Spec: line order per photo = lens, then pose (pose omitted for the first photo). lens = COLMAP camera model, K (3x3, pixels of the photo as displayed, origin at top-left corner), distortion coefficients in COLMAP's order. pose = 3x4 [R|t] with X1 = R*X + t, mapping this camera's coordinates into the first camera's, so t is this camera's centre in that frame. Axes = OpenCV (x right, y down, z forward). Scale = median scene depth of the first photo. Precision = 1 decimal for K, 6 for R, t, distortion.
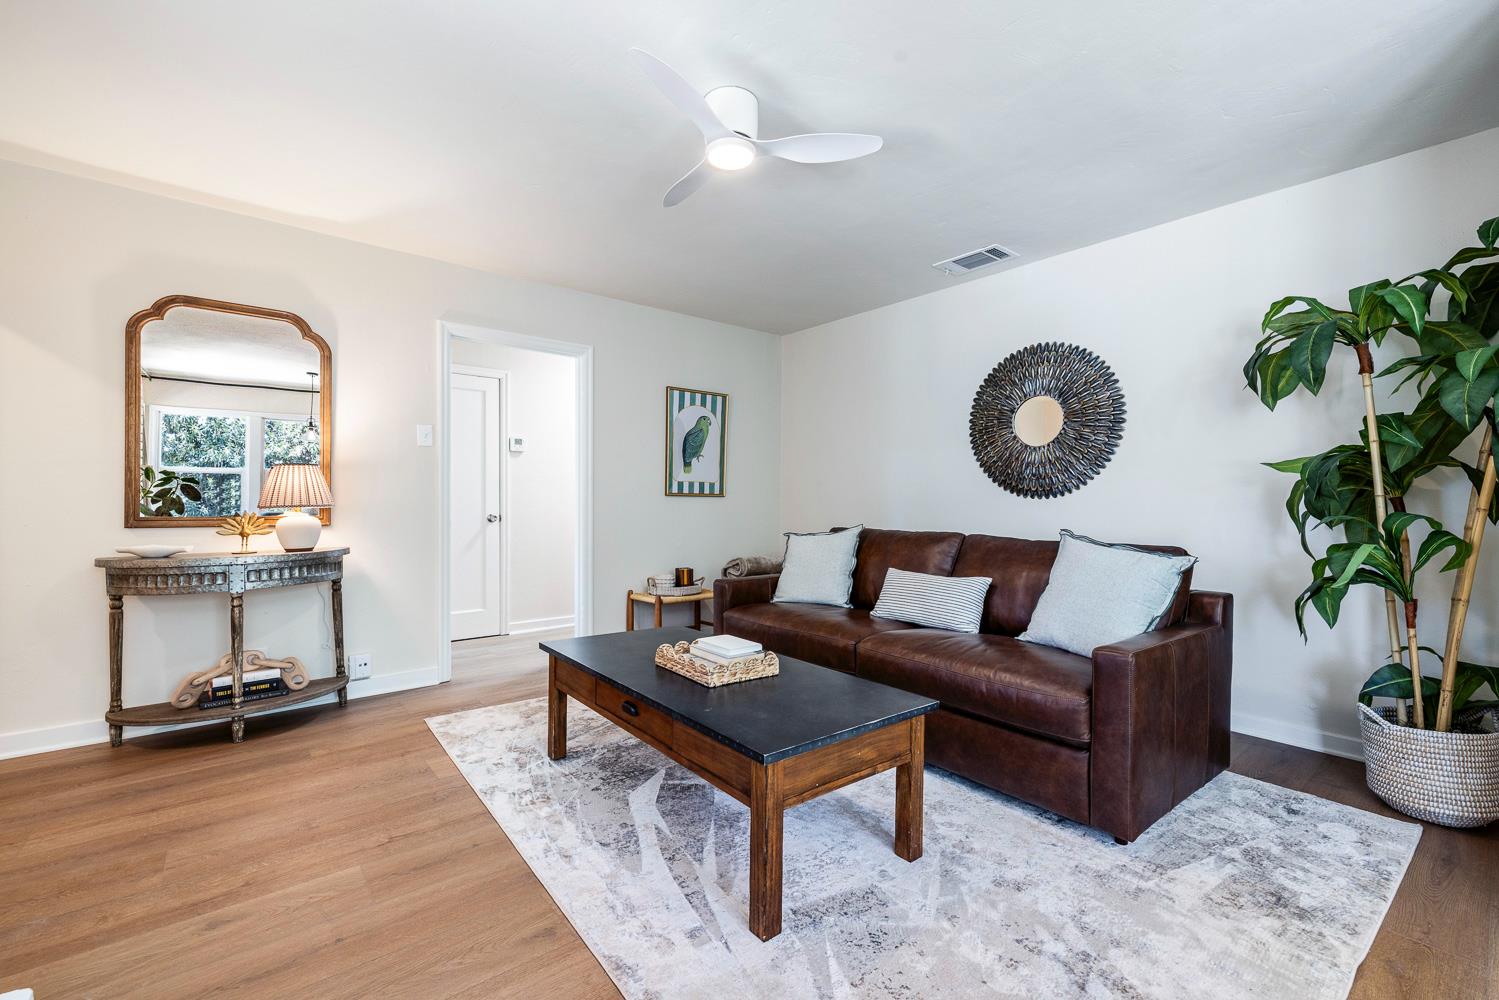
lens RADIAL K [[627.5, 0, 749.5], [0, 627.5, 500.0], [0, 0, 1]] dist [0.000704, 0.000060]
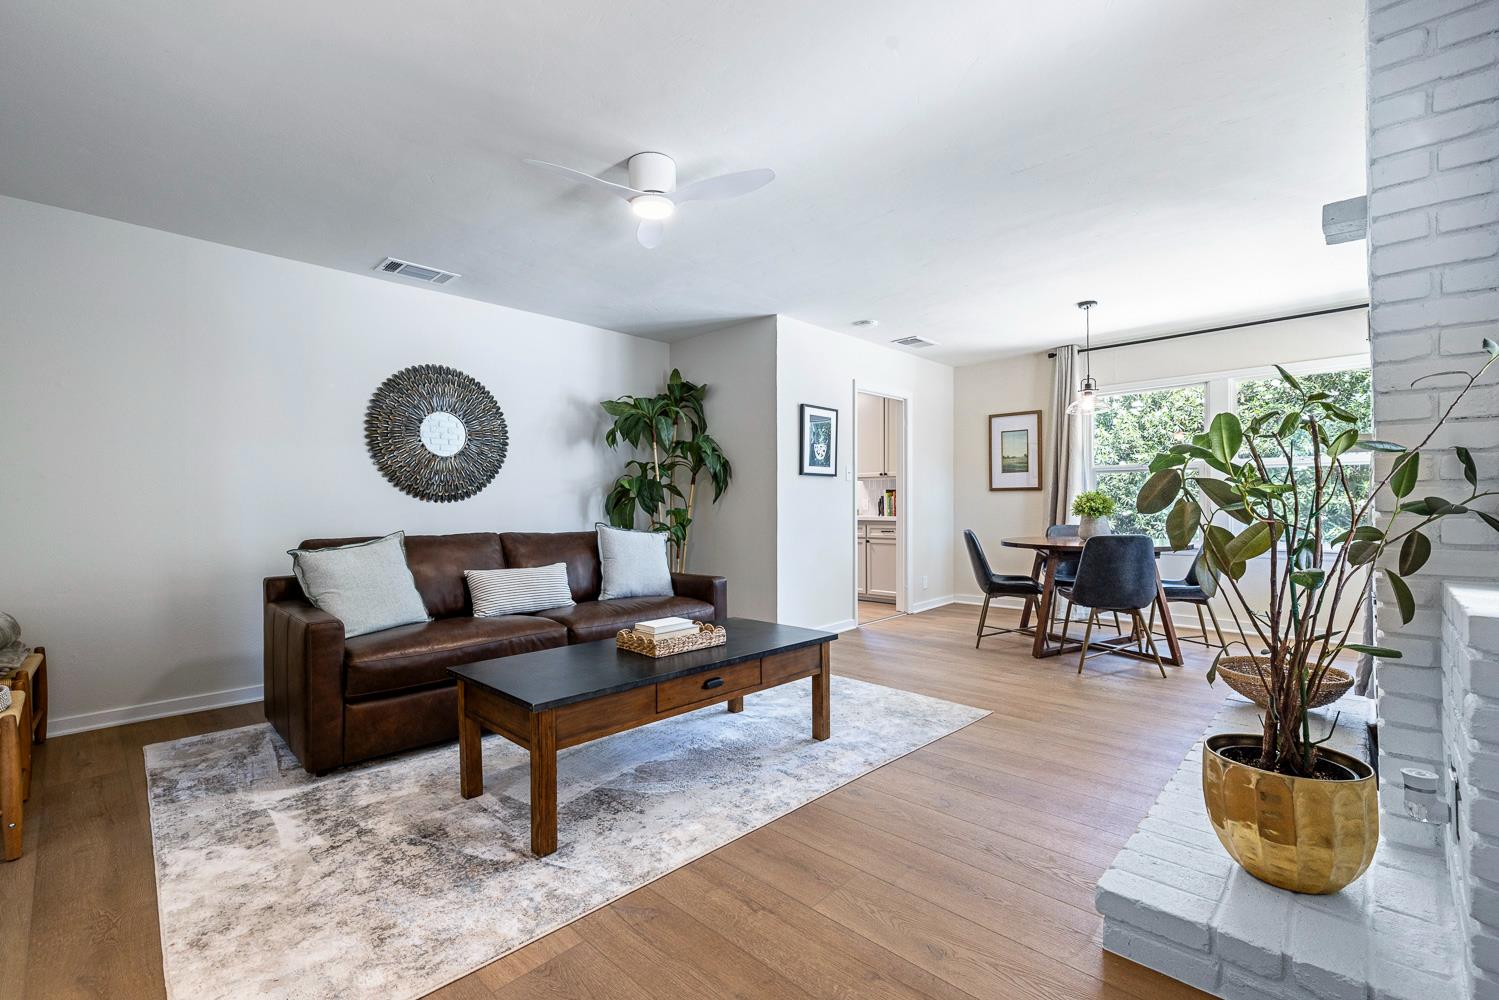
lens RADIAL K [[646.6, 0, 743.3], [0, 646.6, 489.4], [0, 0, 1]] dist [-0.000162, 0.000071]
pose [[-0.107426, 0.019162, 0.994028, -0.779519], [0.006236, 0.999808, -0.018600, -0.000609], [-0.994194, 0.004200, -0.107525, 0.603584]]
